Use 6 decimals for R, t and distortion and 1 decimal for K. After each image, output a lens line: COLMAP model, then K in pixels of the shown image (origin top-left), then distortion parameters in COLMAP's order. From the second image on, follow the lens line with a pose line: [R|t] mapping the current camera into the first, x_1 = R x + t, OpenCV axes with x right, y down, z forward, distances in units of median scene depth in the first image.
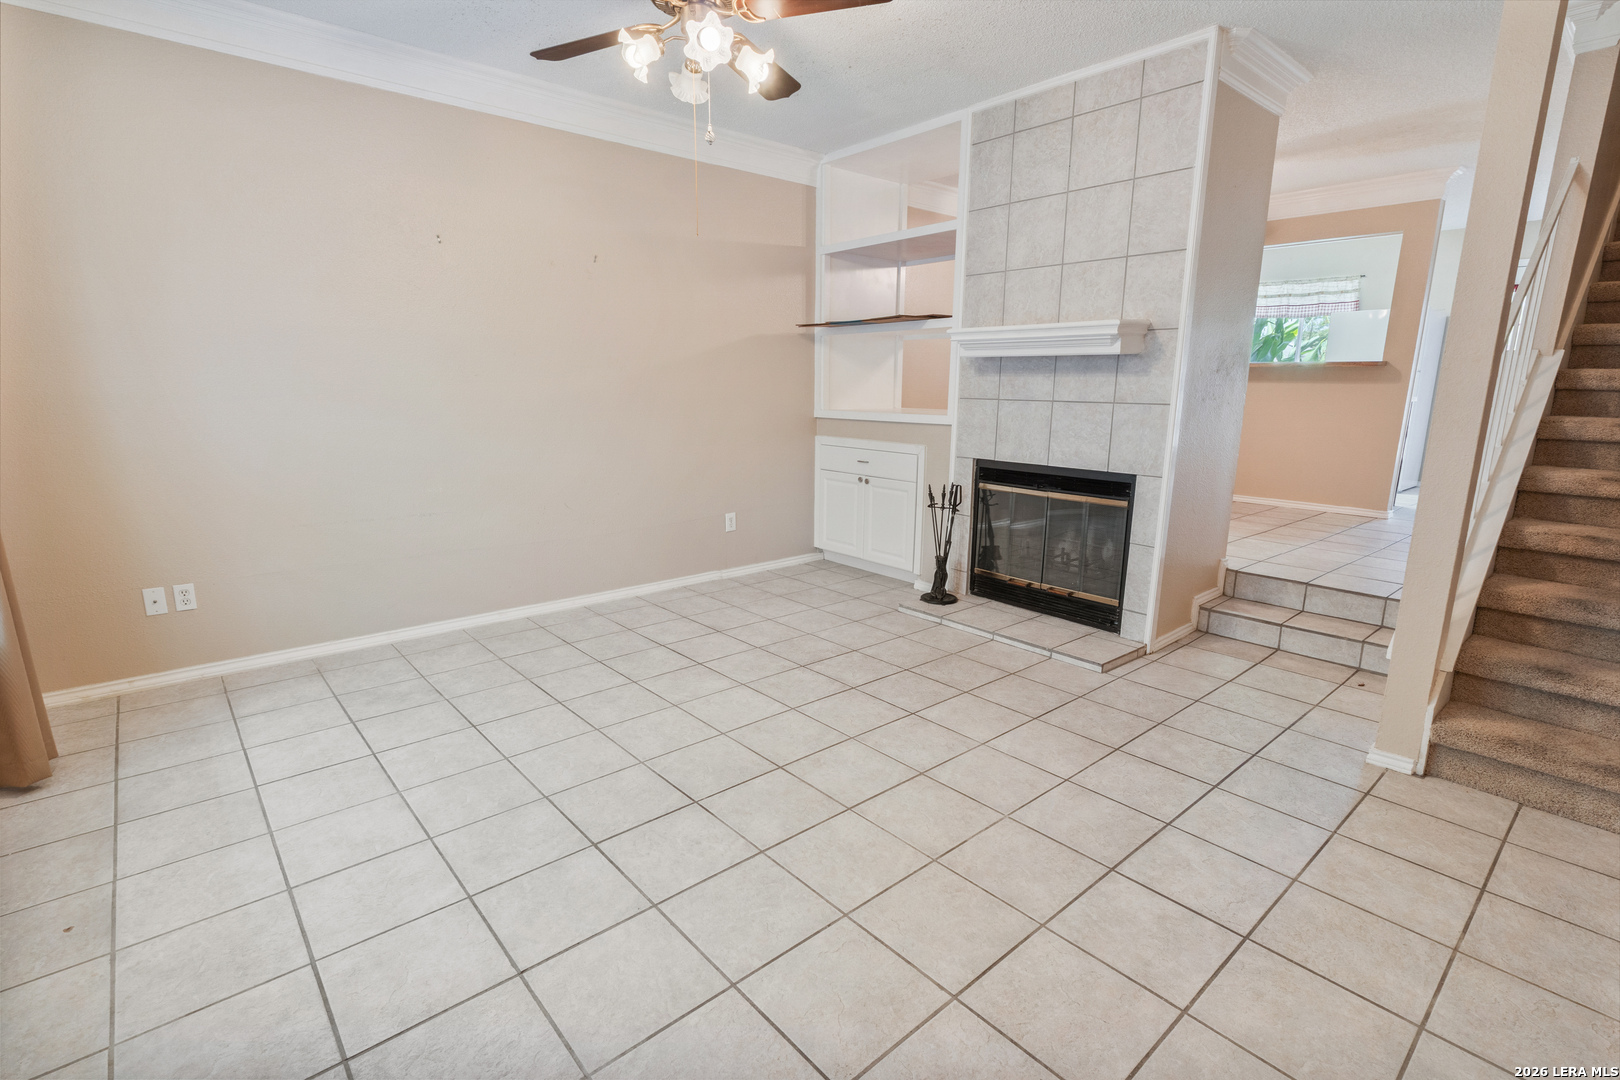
lens RADIAL K [[772.7, 0, 812.2], [0, 772.7, 549.2], [0, 0, 1]] dist [0.025102, -0.003521]
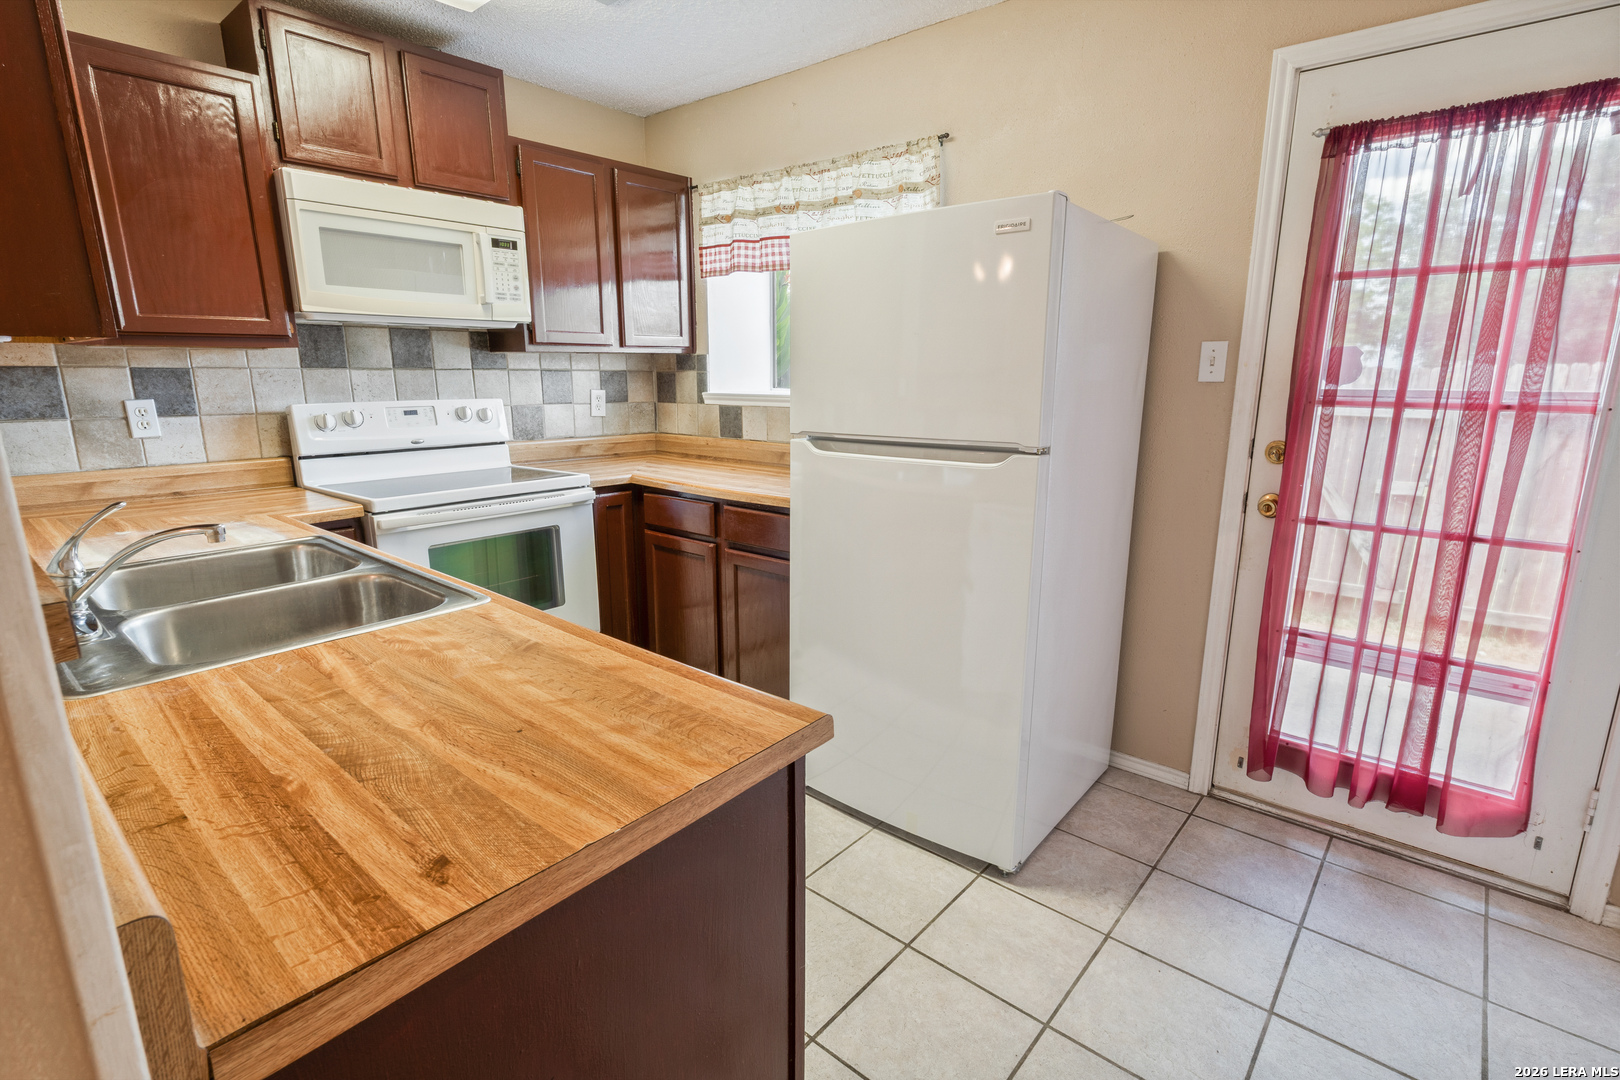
lens RADIAL K [[772.7, 0, 812.9], [0, 772.7, 538.1], [0, 0, 1]] dist [0.025102, -0.003521]
pose [[0.991094, -0.041793, 0.126433, 0.576984], [0.042607, 0.999085, -0.003742, -0.171150], [-0.126161, 0.009095, 0.991968, 0.652541]]
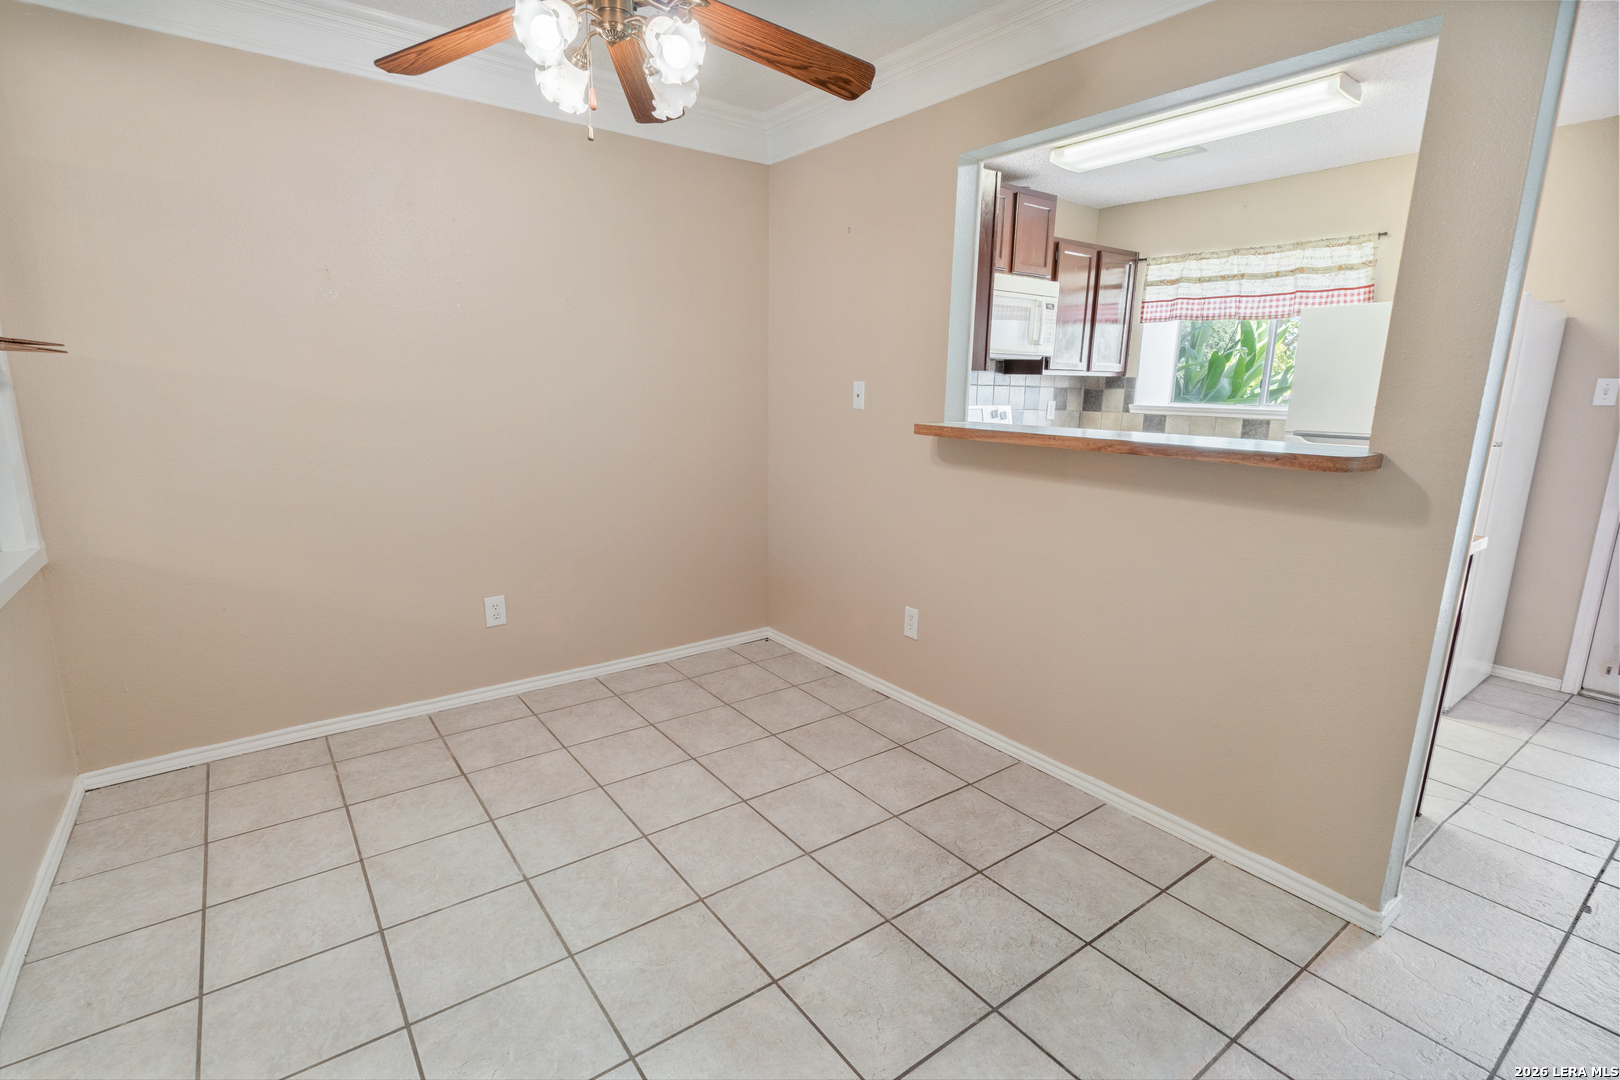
lens RADIAL K [[772.7, 0, 811.3], [0, 772.7, 547.0], [0, 0, 1]] dist [0.025102, -0.003521]
pose [[0.997732, 0.026404, -0.061921, 0.369000], [-0.026816, 0.999623, -0.005829, -0.136358], [0.061744, 0.007476, 0.998064, 0.473484]]
